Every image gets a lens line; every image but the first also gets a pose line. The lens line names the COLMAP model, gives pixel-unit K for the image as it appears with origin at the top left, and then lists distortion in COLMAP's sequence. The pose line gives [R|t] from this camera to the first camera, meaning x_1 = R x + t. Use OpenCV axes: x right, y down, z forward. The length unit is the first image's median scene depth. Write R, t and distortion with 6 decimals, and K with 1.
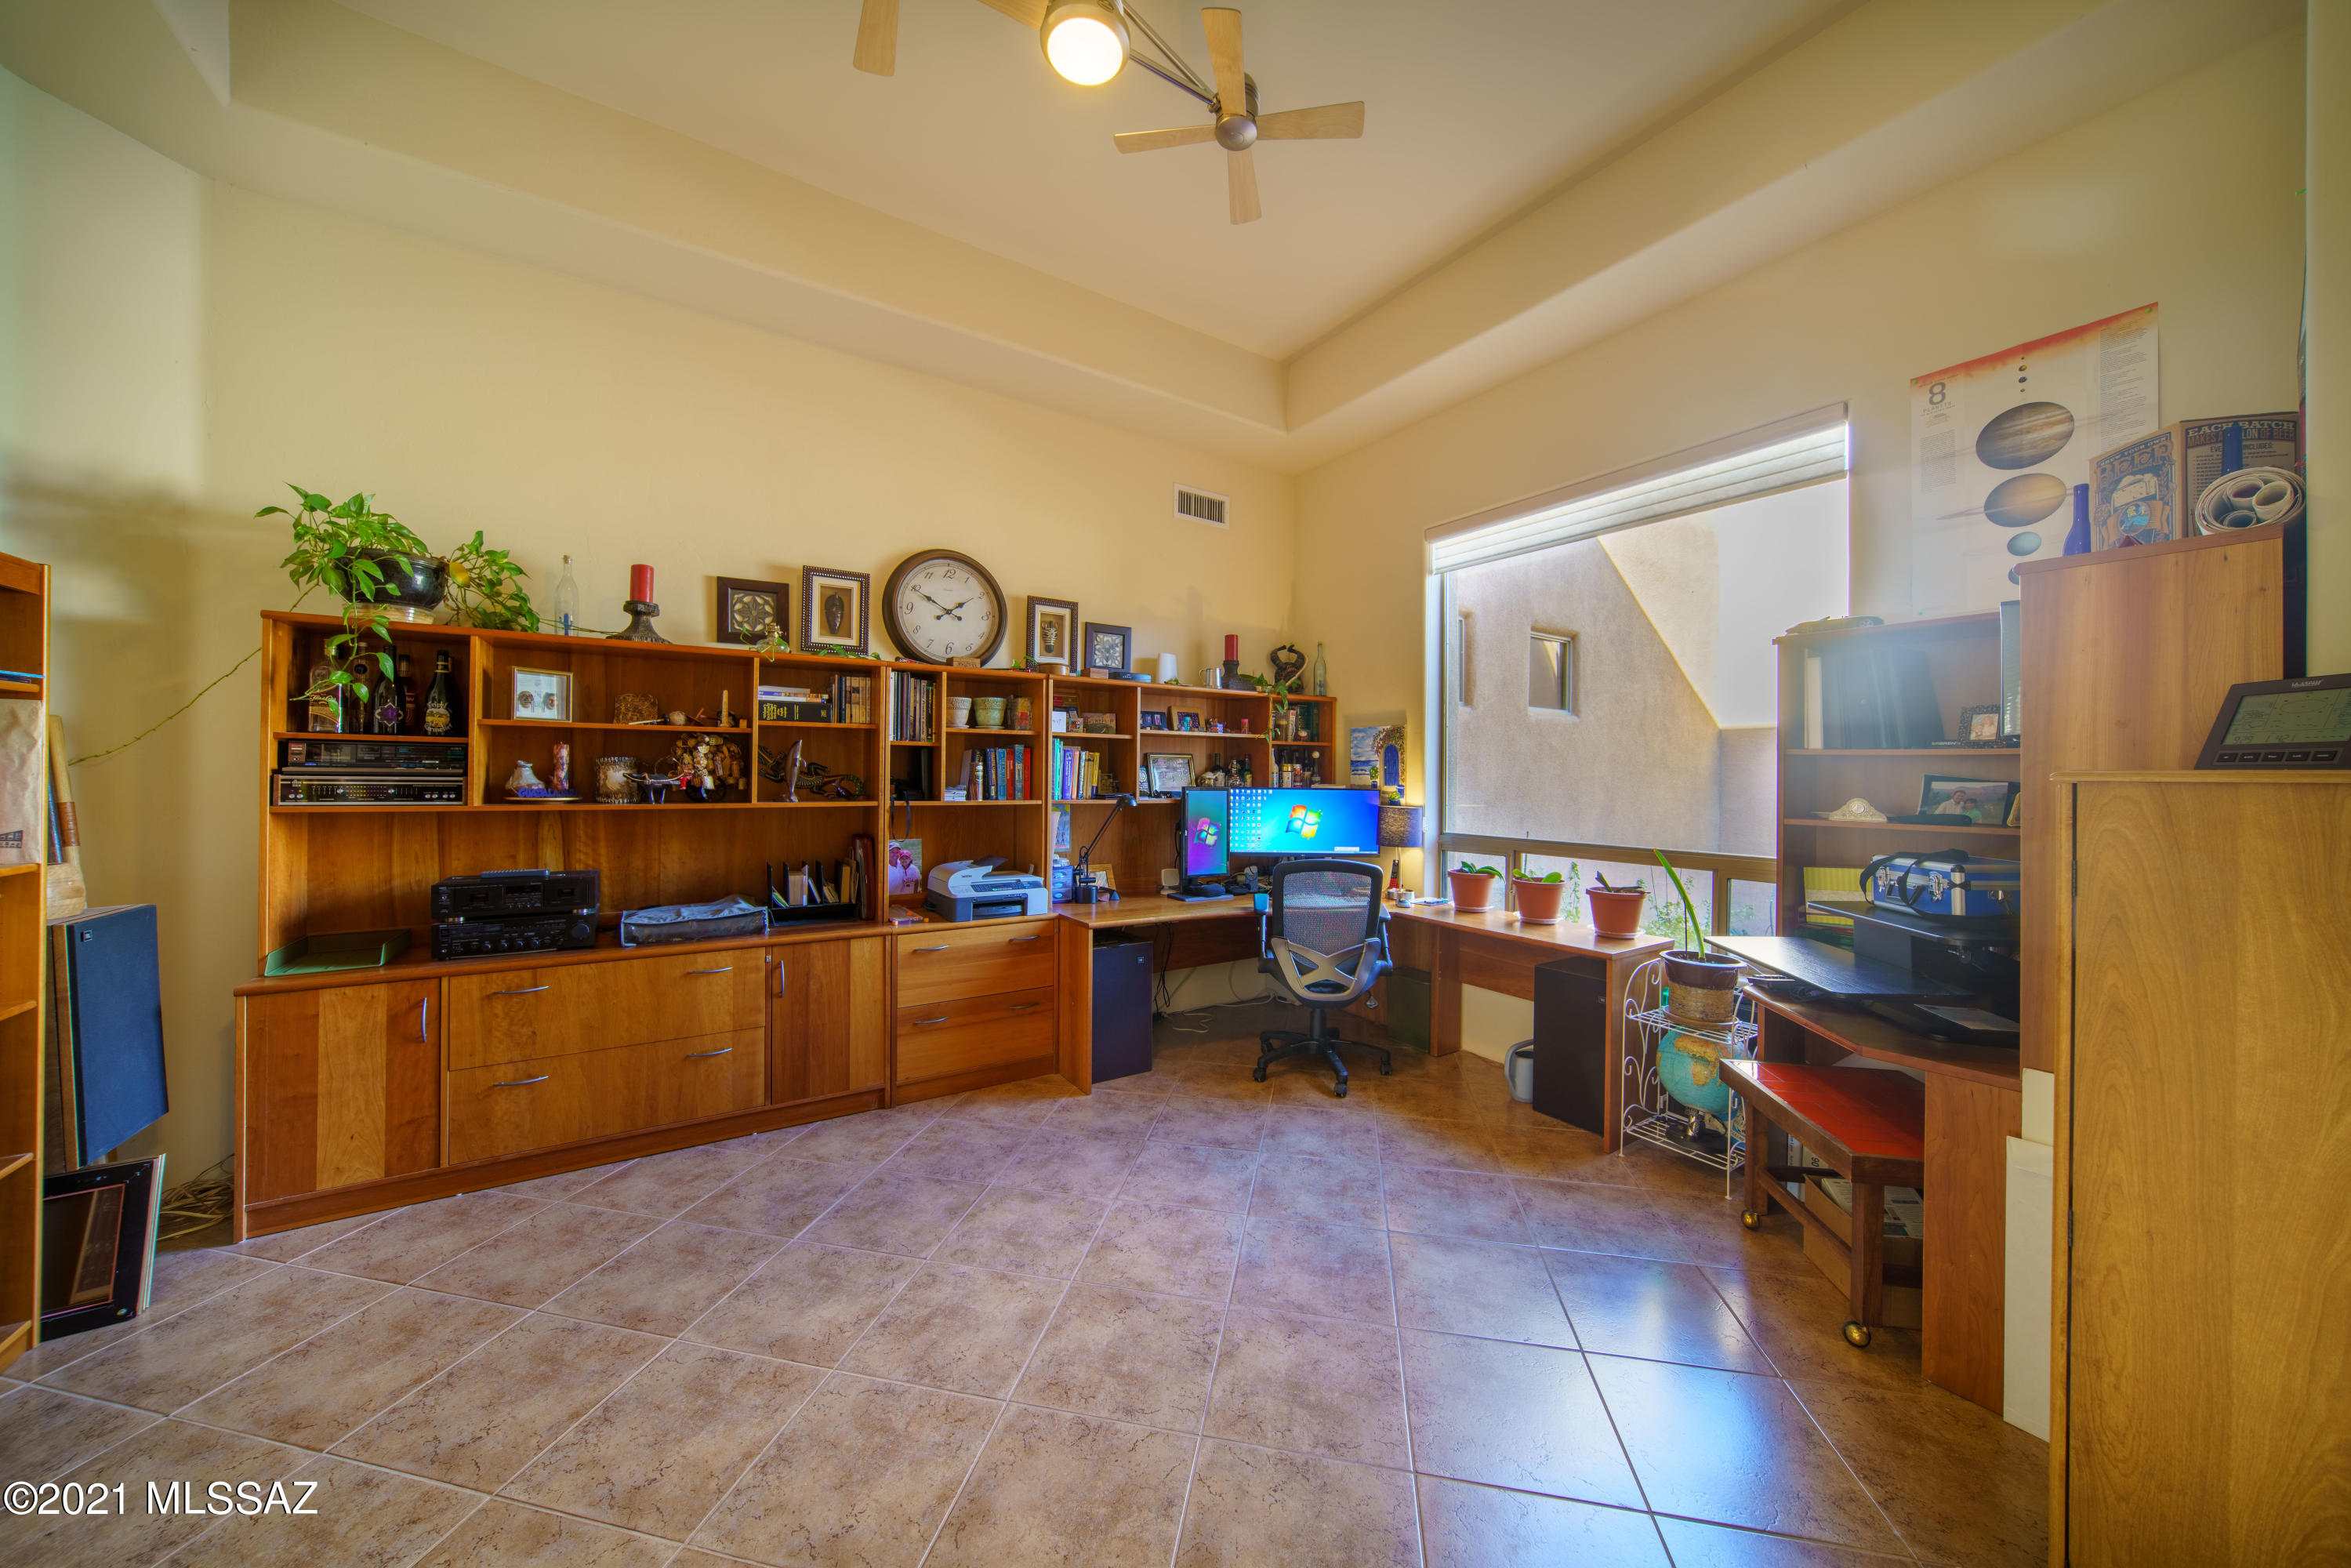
lens RADIAL K [[792.1, 0, 1166.8], [0, 792.1, 773.0], [0, 0, 1]] dist [-0.000569, -0.000039]
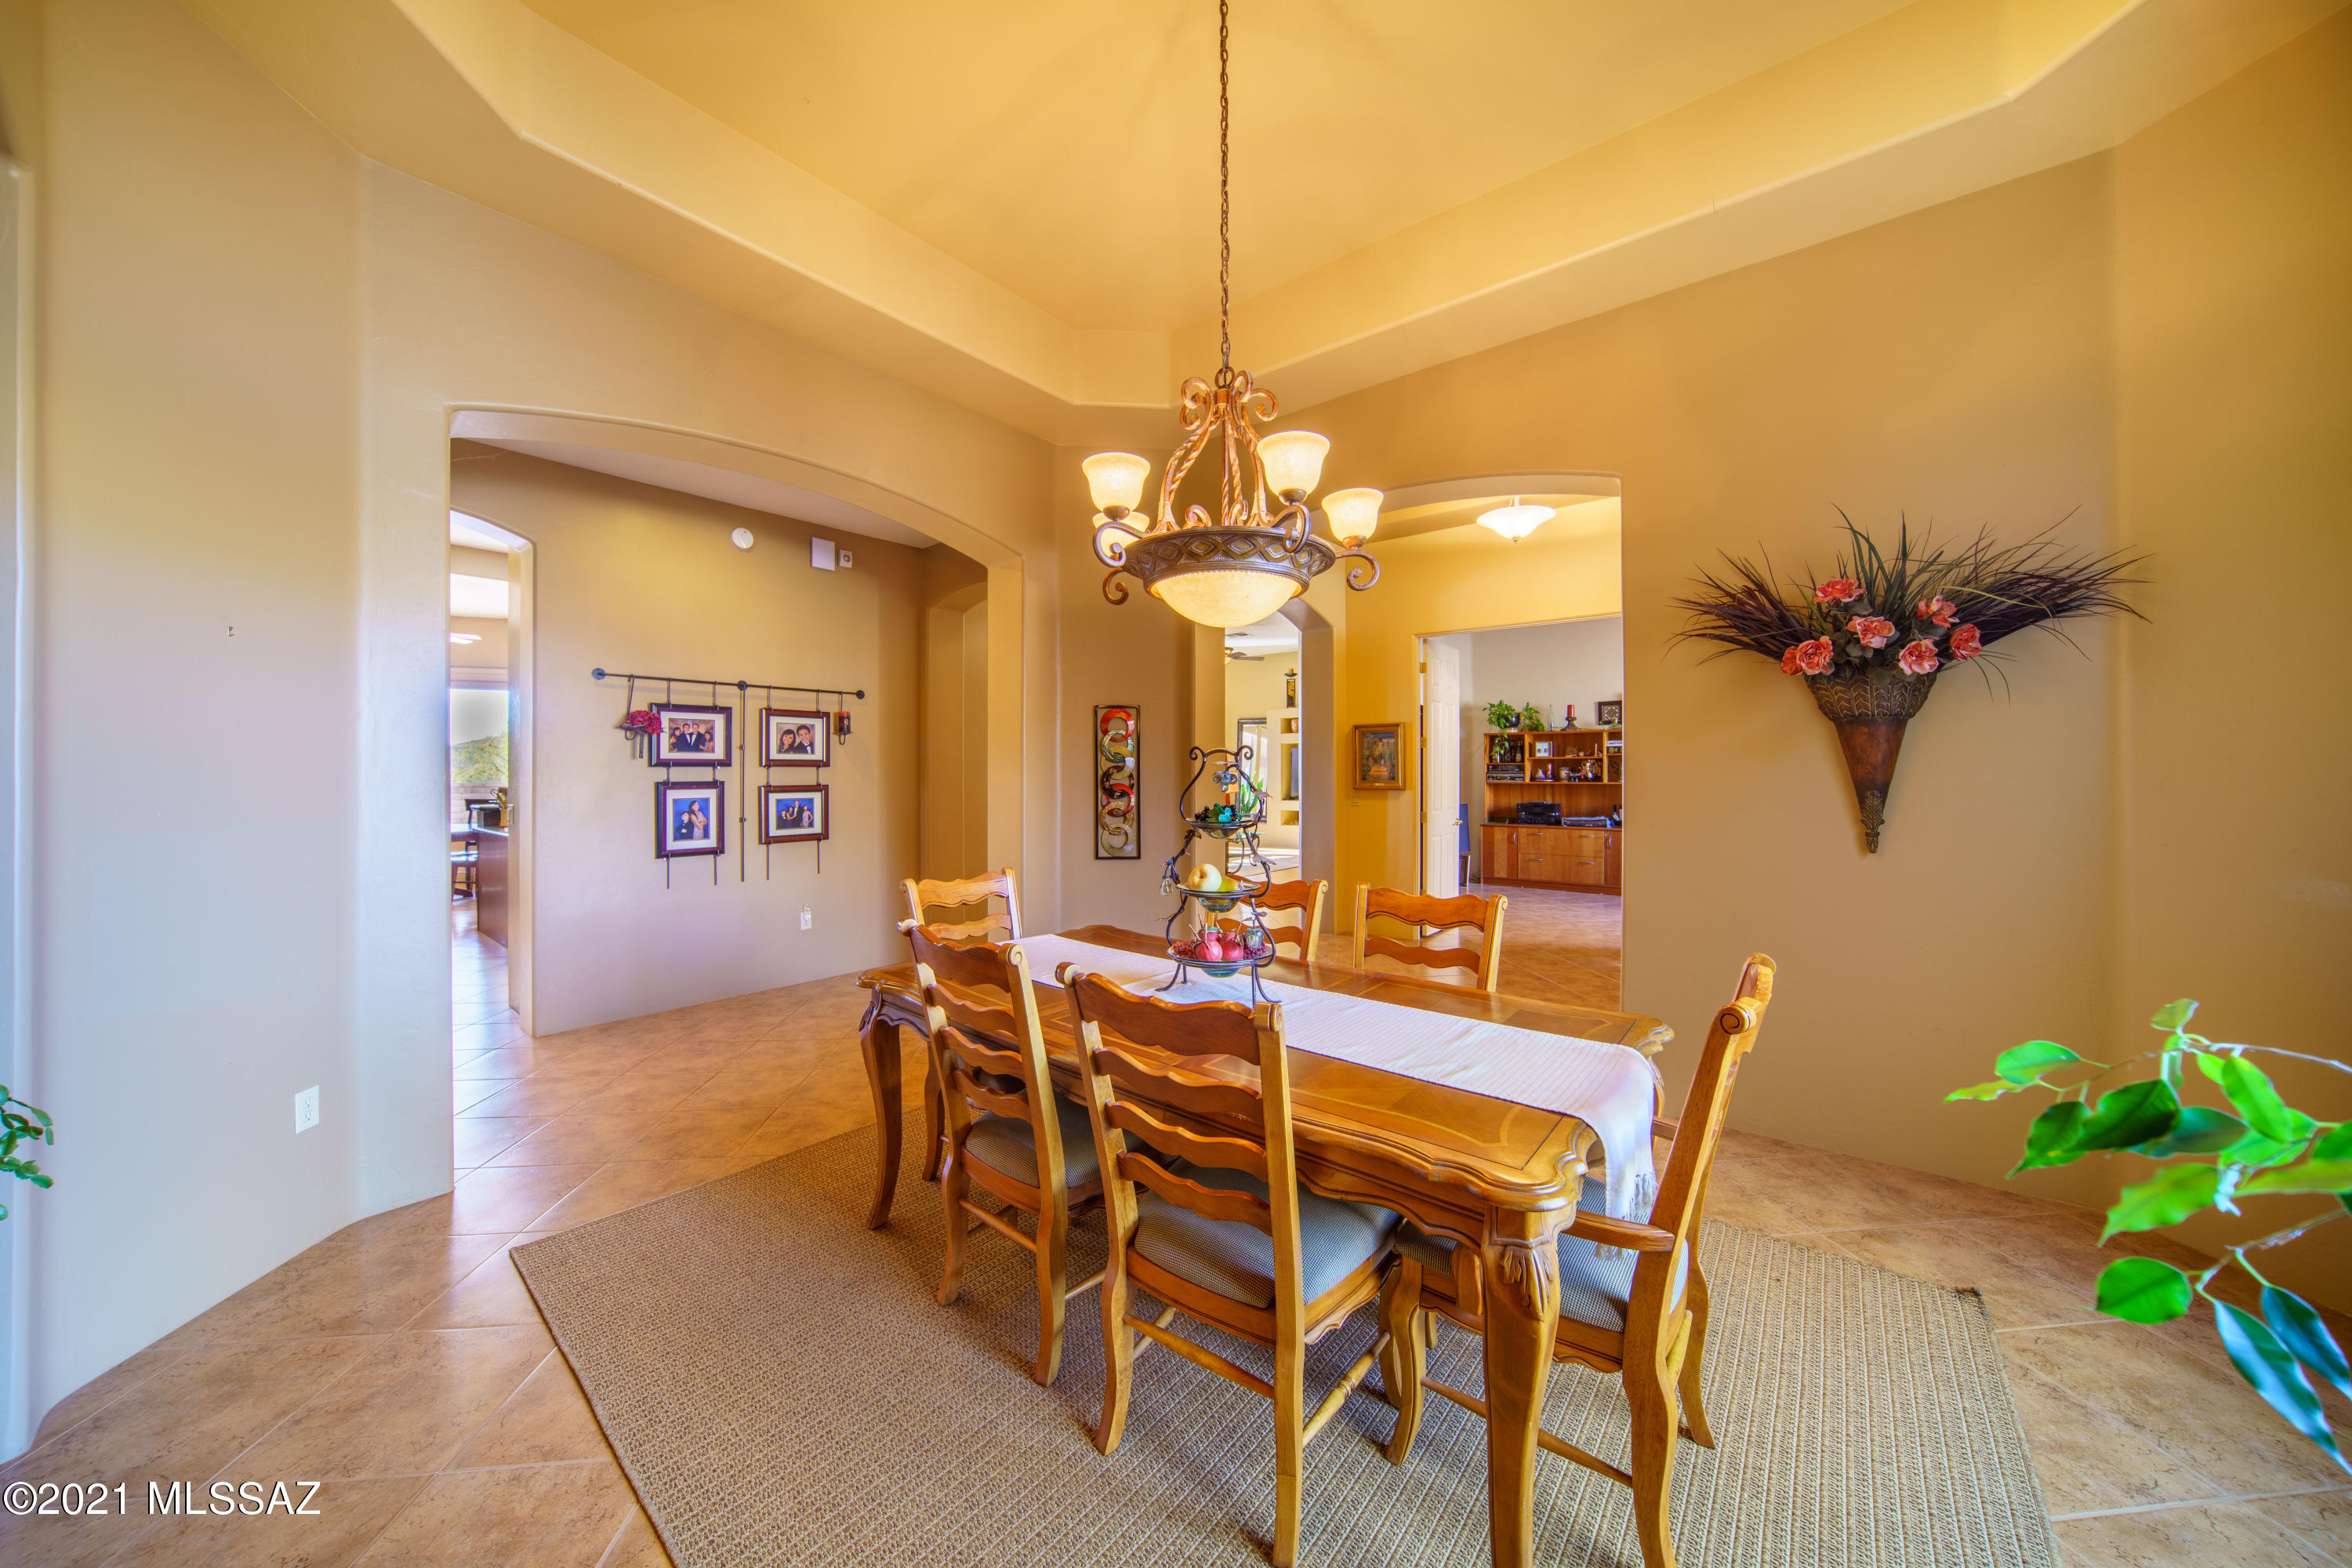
lens RADIAL K [[795.4, 0, 1175.0], [0, 795.4, 769.1], [0, 0, 1]] dist [0.000471, 0.000070]
pose [[0.316073, -0.015804, -0.948603, 1.916536], [0.010301, 0.999859, -0.013226, 0.013649], [0.948679, -0.005591, 0.316191, -1.545263]]
